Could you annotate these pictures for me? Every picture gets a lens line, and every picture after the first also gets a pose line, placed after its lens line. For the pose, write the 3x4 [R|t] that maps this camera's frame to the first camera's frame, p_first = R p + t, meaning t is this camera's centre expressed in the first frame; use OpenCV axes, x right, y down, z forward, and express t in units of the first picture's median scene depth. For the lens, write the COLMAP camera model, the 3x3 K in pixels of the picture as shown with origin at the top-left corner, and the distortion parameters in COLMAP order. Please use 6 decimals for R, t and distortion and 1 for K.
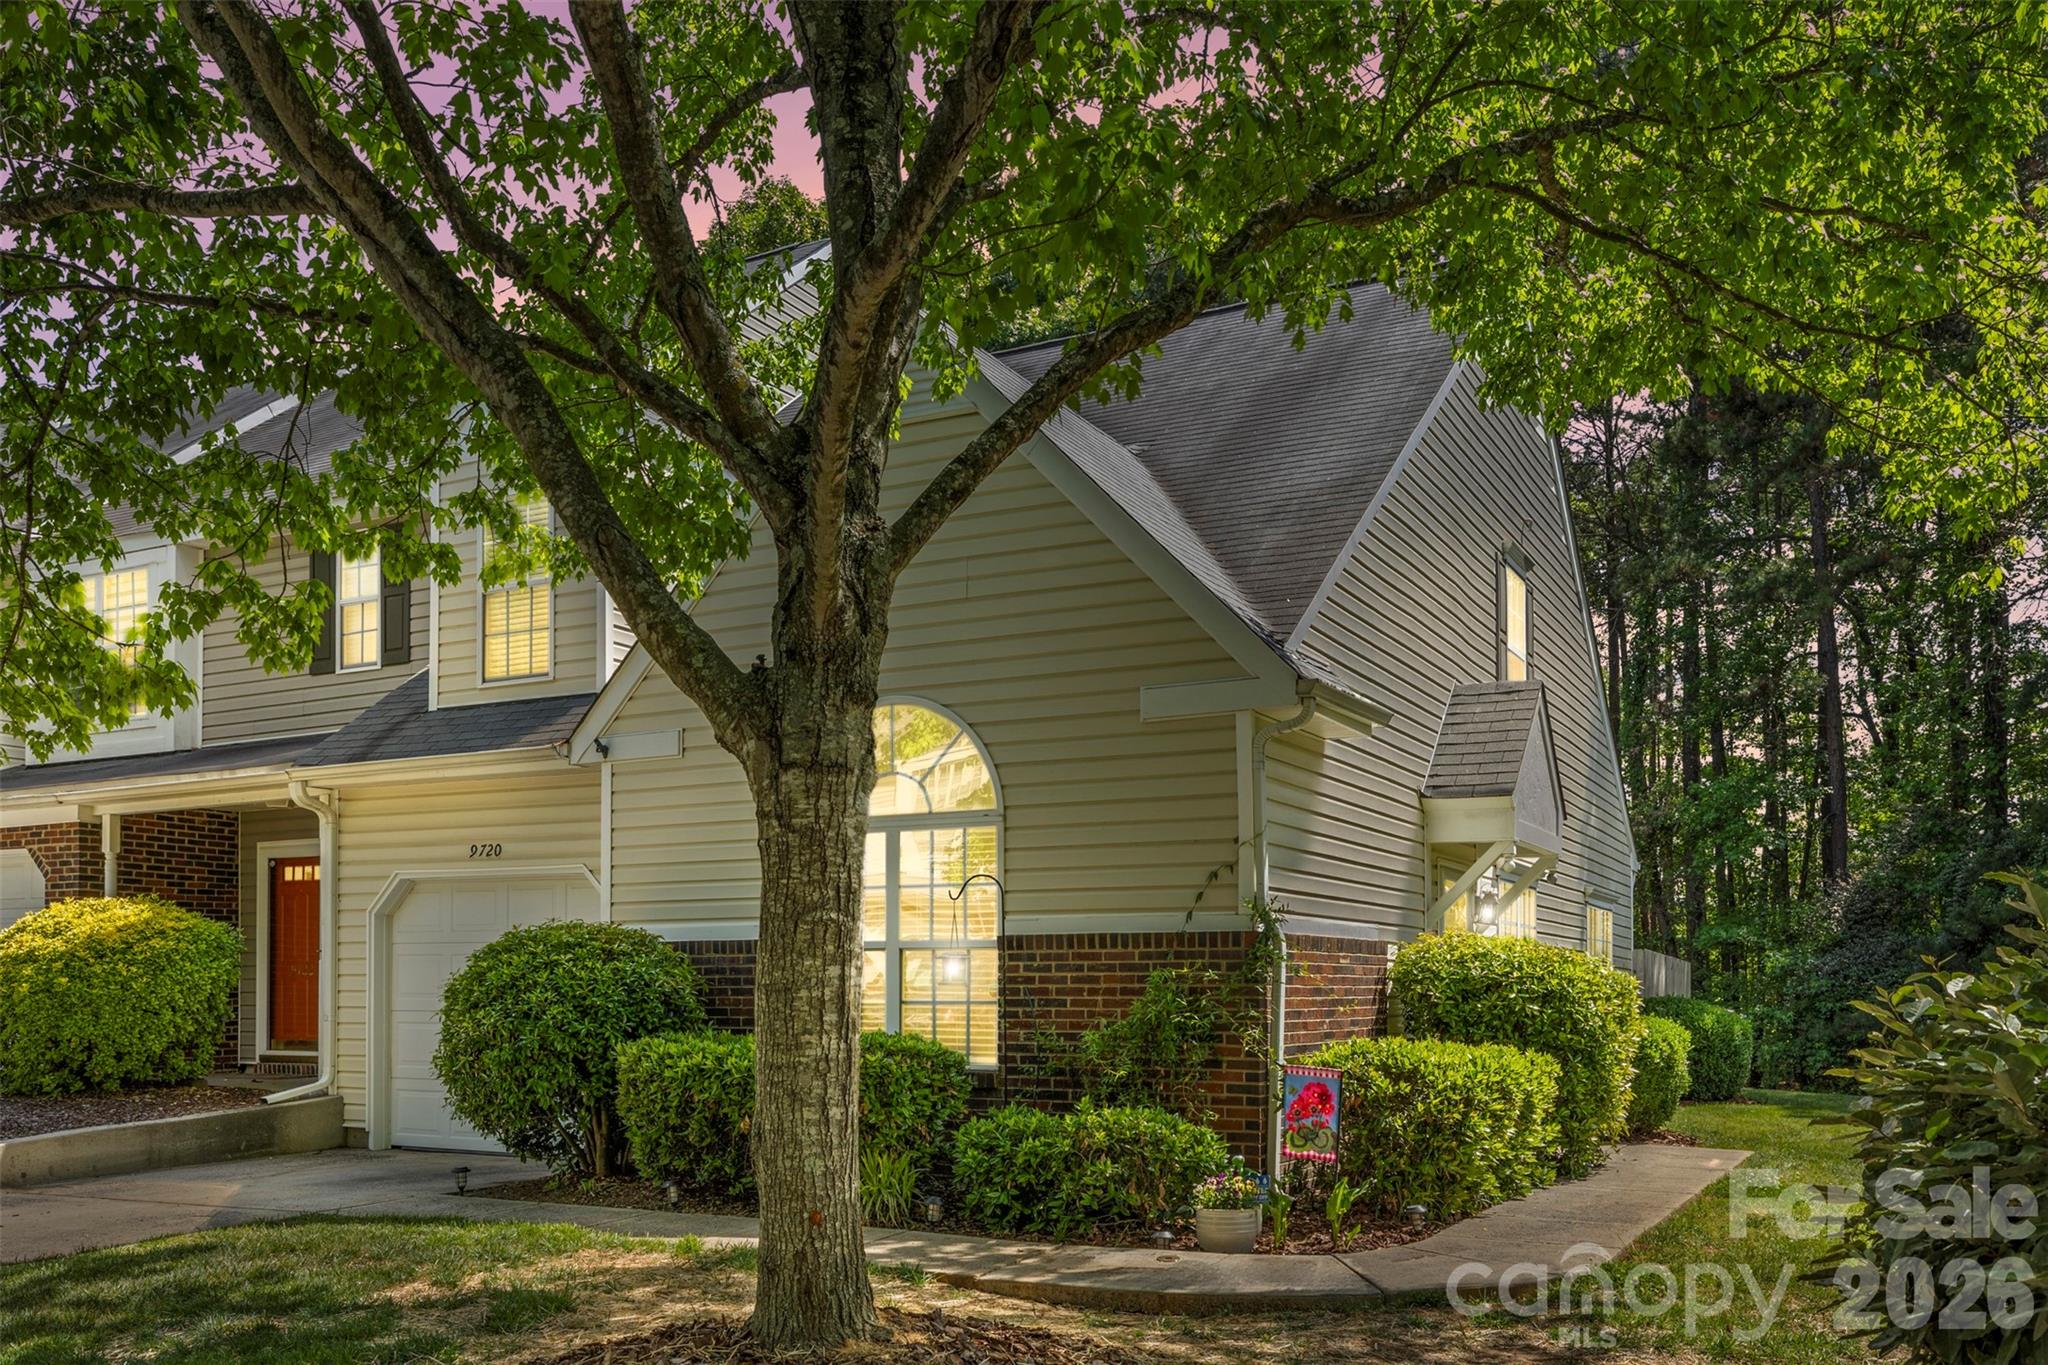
lens RADIAL K [[1691.8, 0, 1023.4], [0, 1691.8, 689.1], [0, 0, 1]] dist [-0.009038, -0.000156]
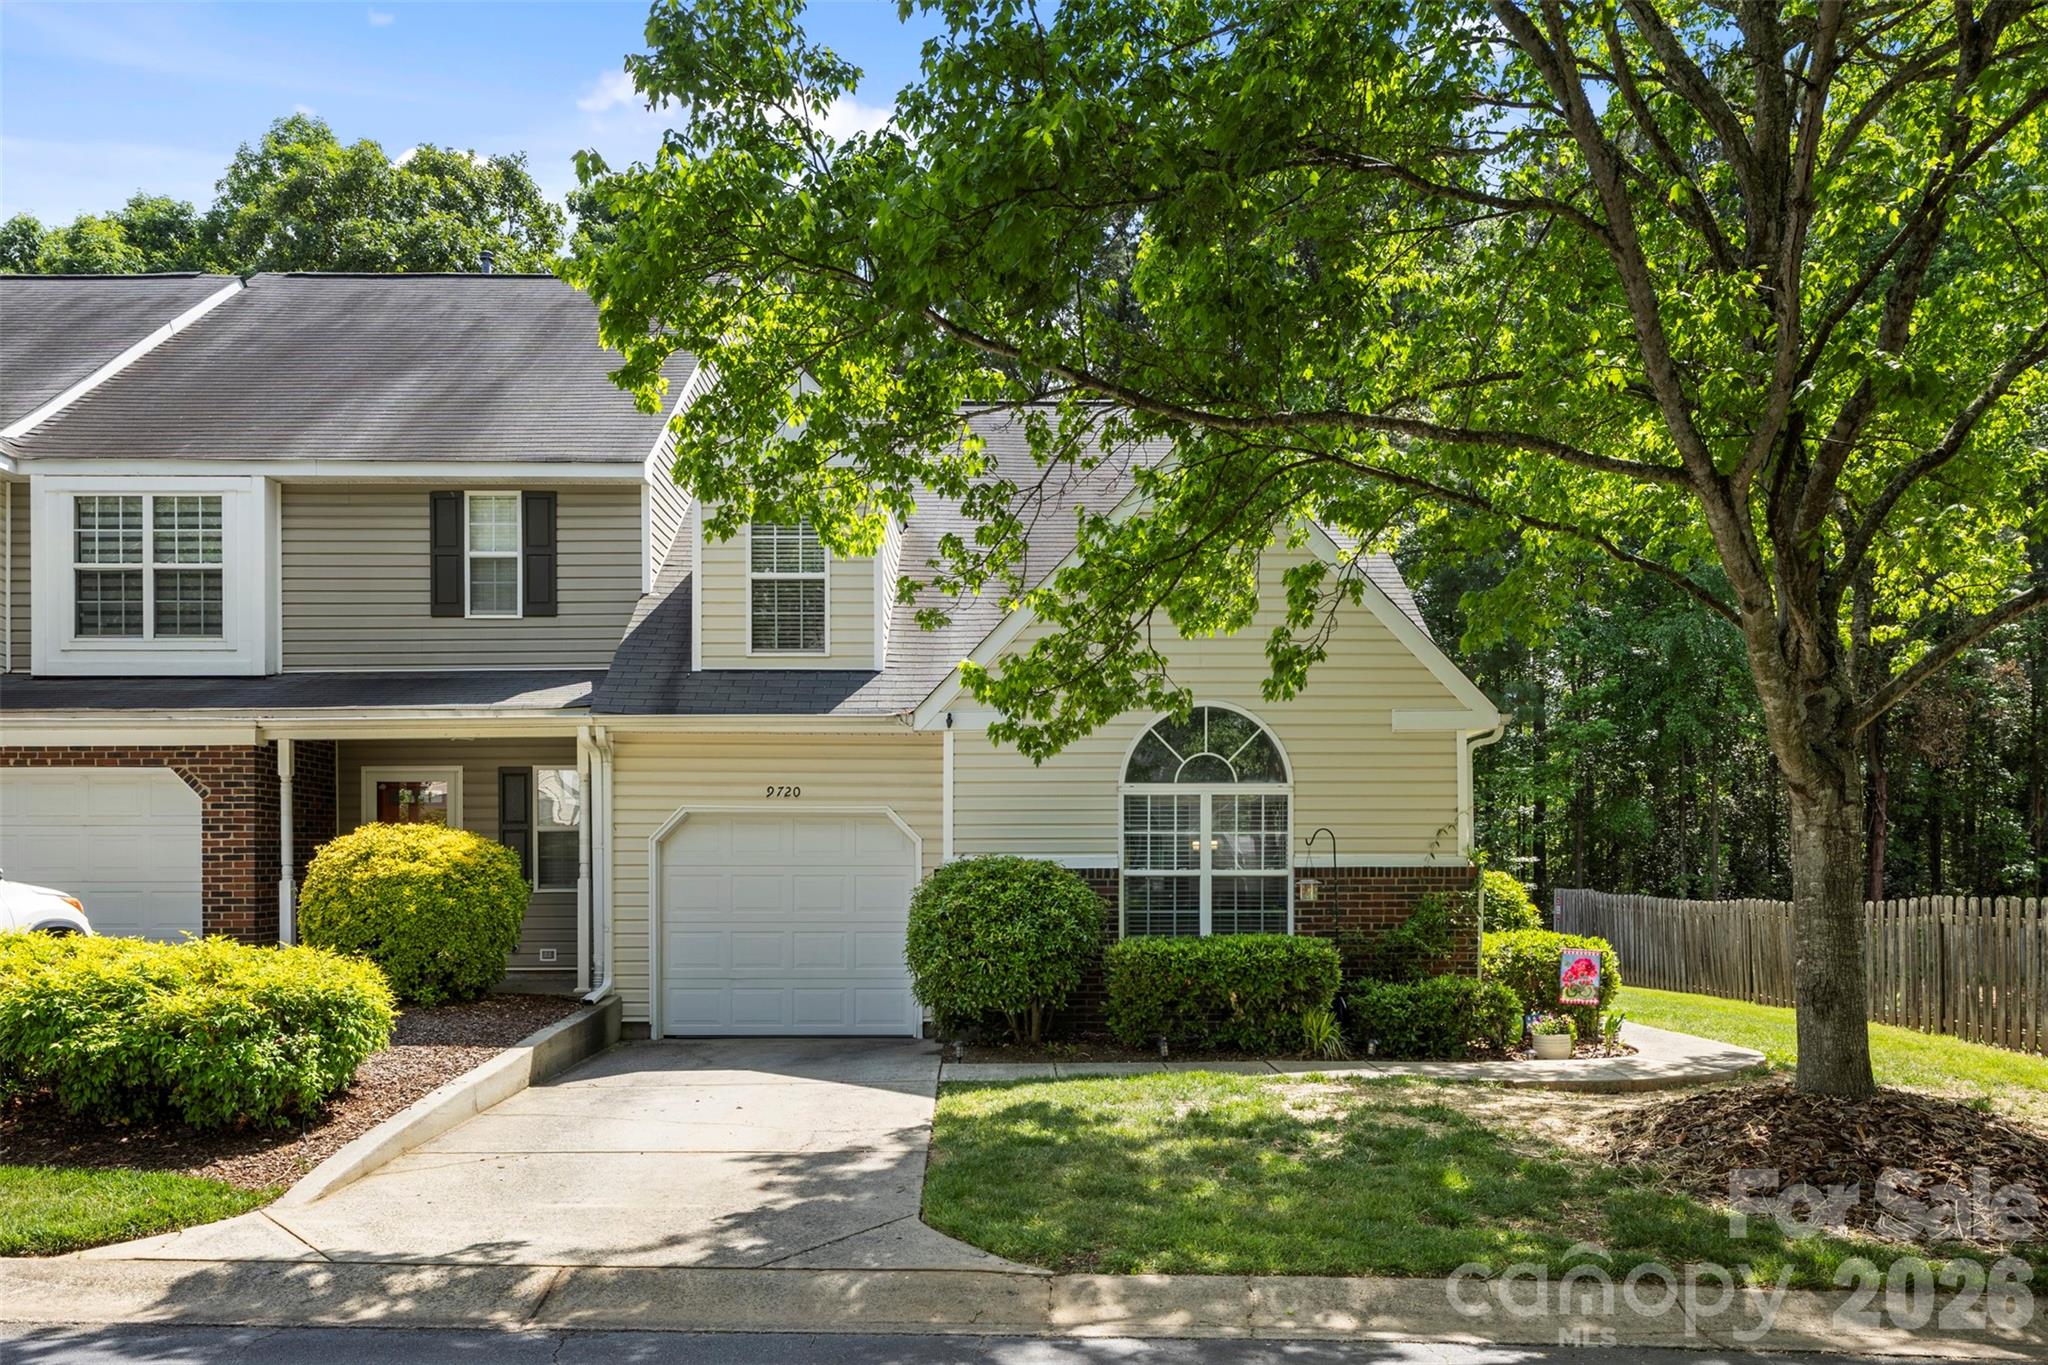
lens RADIAL K [[1394.4, 0, 1023.9], [0, 1394.4, 676.9], [0, 0, 1]] dist [0.000432, -0.000004]
pose [[0.873399, 0.068614, 0.482148, -0.564524], [-0.082645, 0.996548, 0.007893, -0.008566], [-0.479942, -0.046741, 0.876054, 0.026878]]
